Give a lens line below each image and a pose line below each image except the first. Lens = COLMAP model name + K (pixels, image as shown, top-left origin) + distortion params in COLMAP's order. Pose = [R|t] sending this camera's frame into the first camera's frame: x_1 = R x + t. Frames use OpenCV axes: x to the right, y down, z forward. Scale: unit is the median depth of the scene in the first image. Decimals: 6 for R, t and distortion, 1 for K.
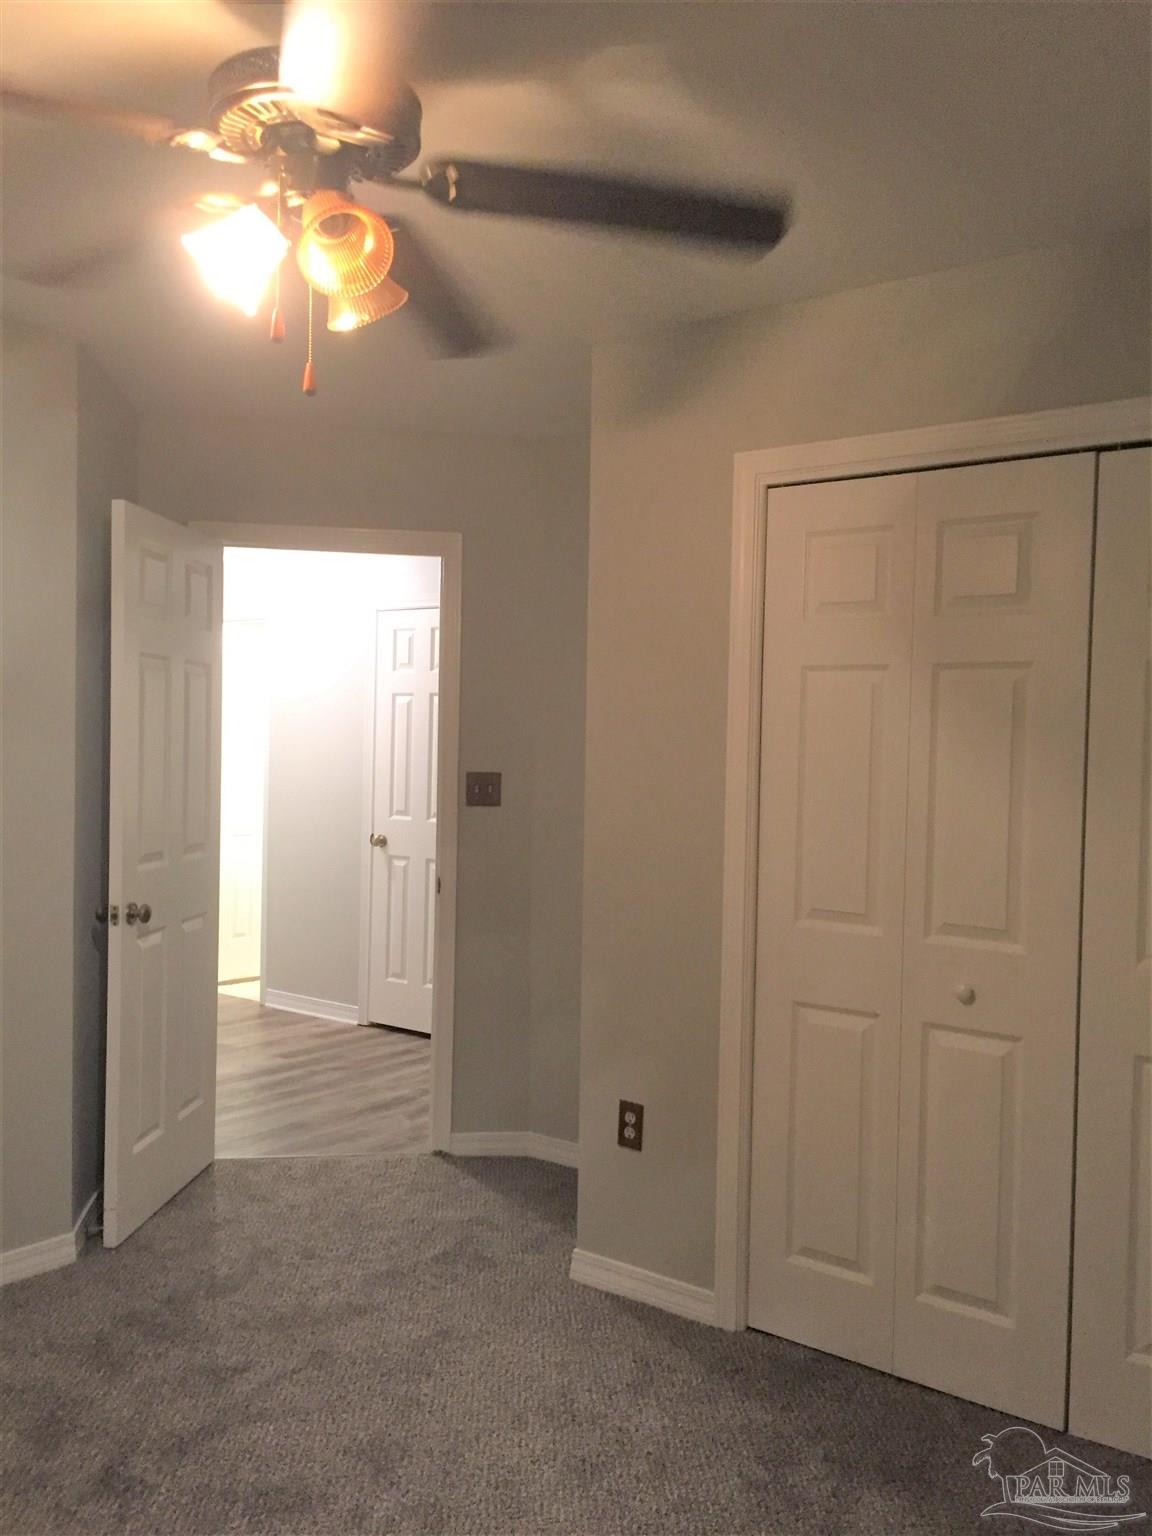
lens RADIAL K [[1416.1, 0, 576.0], [0, 1416.1, 768.0], [0, 0, 1]] dist [-0.001618, -0.005142]
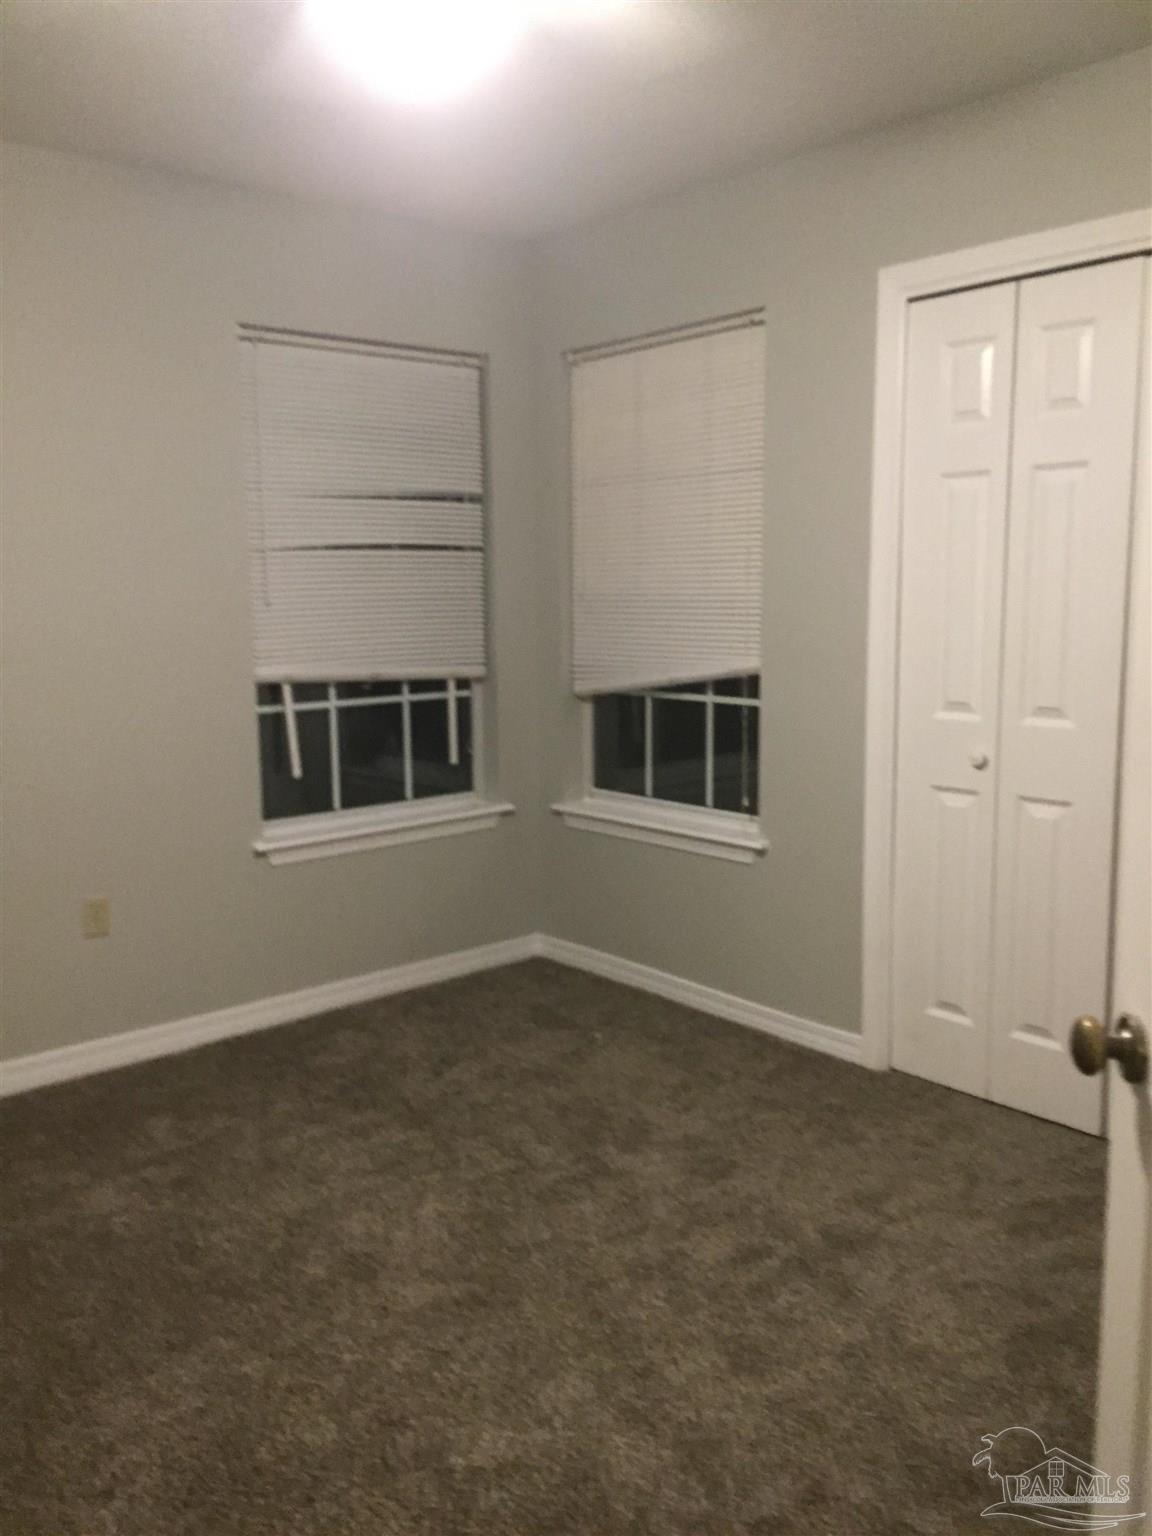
lens RADIAL K [[1305.7, 0, 576.0], [0, 1305.7, 768.0], [0, 0, 1]] dist [0.069908, -0.108344]
pose [[0.985733, -0.019422, -0.167194, 0.077687], [0.042319, 0.990009, 0.134502, 0.003407], [0.162911, -0.139658, 0.976706, -0.065679]]
